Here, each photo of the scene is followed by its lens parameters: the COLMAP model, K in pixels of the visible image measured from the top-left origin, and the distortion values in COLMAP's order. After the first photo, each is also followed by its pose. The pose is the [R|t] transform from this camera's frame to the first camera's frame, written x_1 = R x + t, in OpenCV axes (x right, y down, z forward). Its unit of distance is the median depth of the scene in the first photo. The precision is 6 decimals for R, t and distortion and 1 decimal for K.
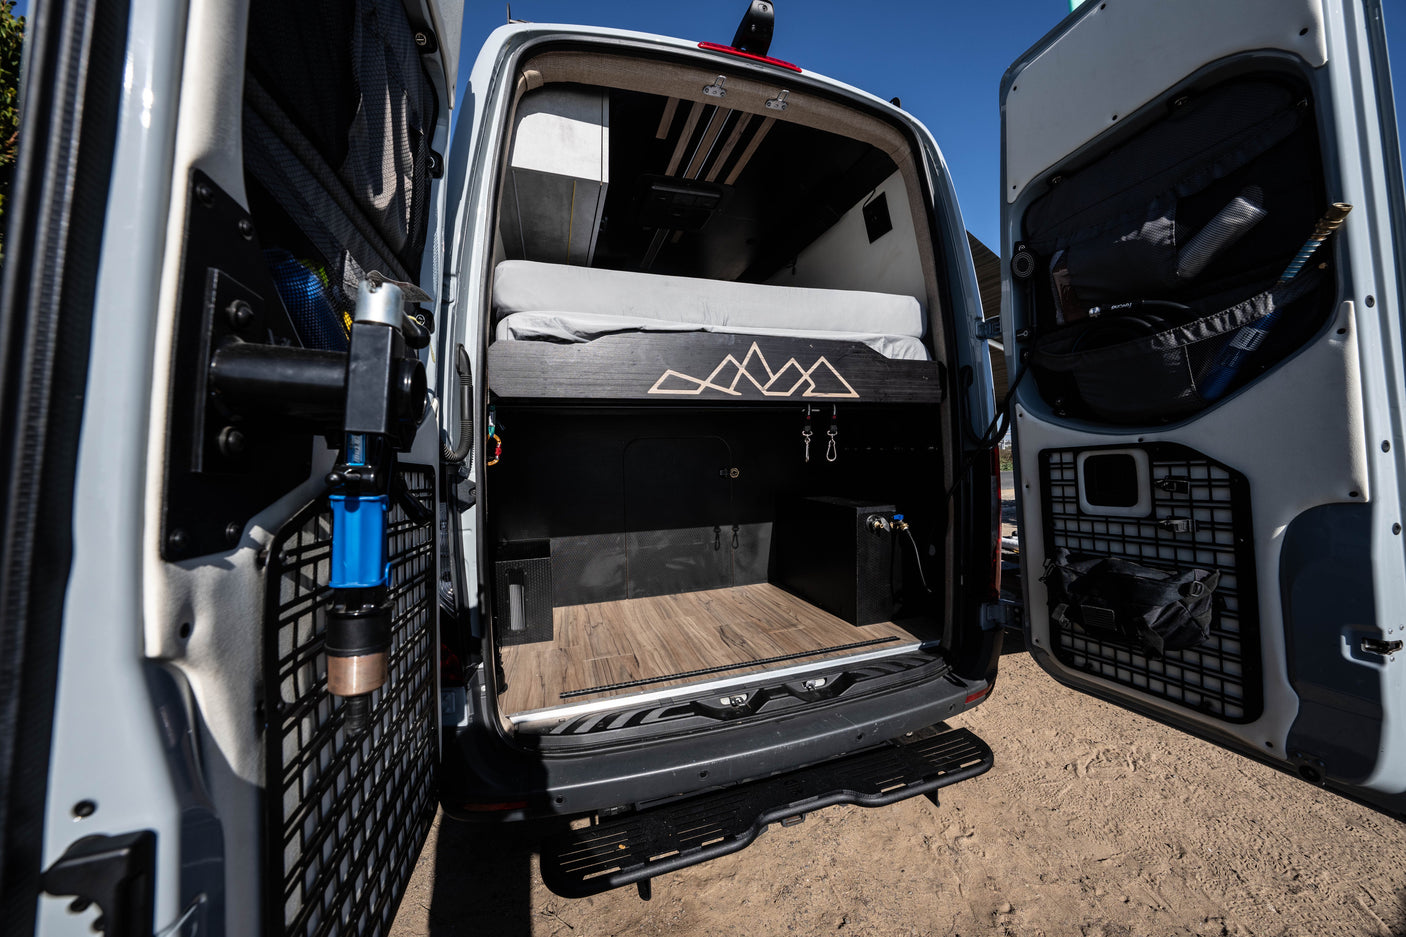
lens RADIAL K [[487.3, 0, 703.0], [0, 487.3, 468.5], [0, 0, 1]] dist [-0.022262, 0.000232]
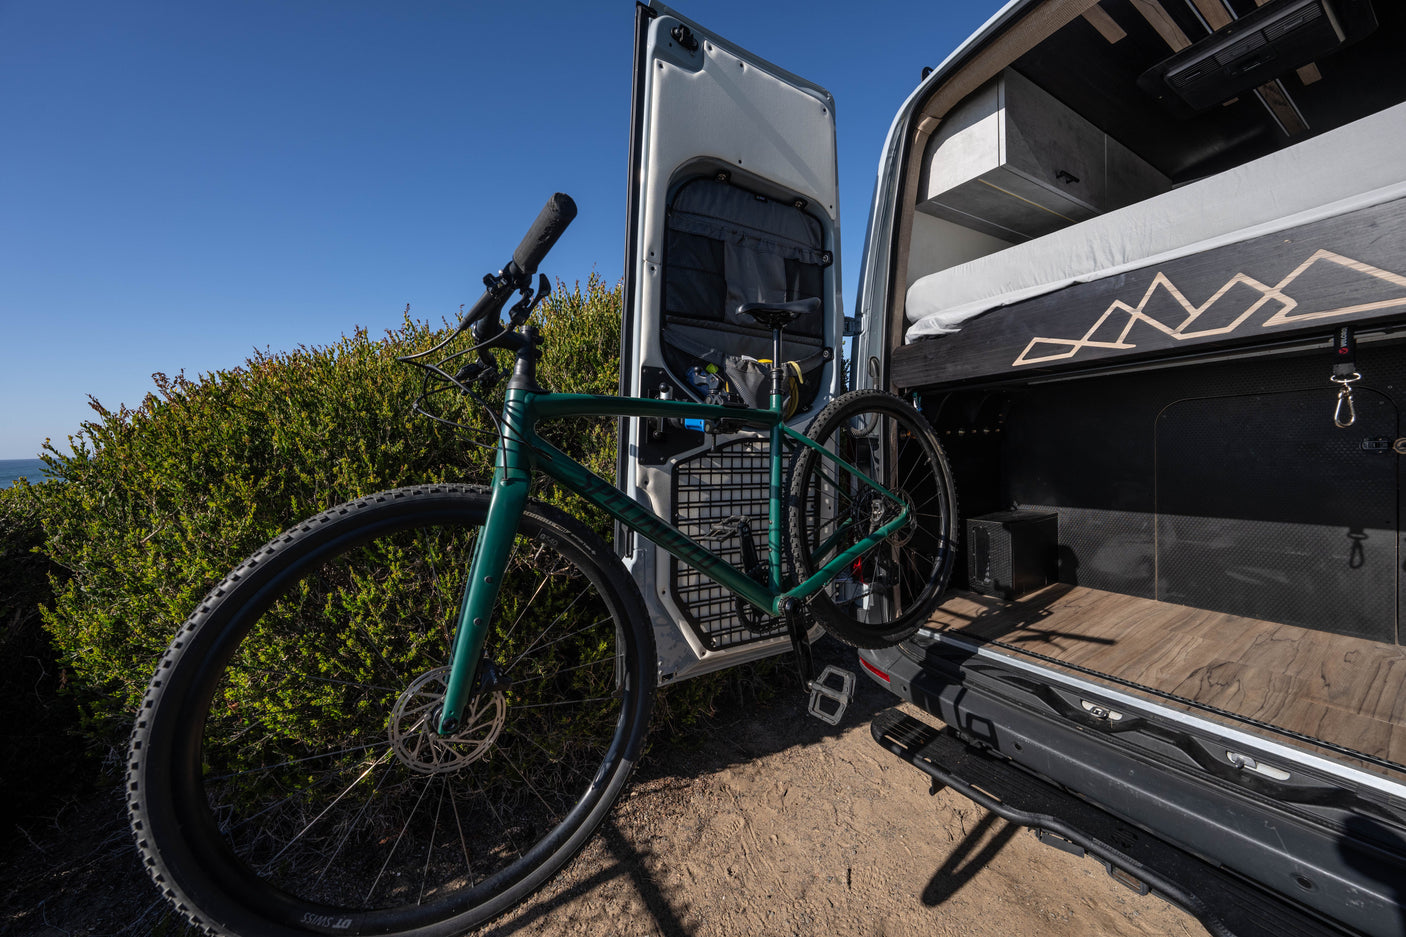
lens RADIAL K [[487.3, 0, 703.0], [0, 487.3, 468.5], [0, 0, 1]] dist [-0.022262, 0.000232]
pose [[0.205323, 0.051806, -0.977322, 0.695588], [0.006563, 0.998503, 0.054307, 0.000296], [0.978672, -0.017564, 0.204676, 0.144850]]
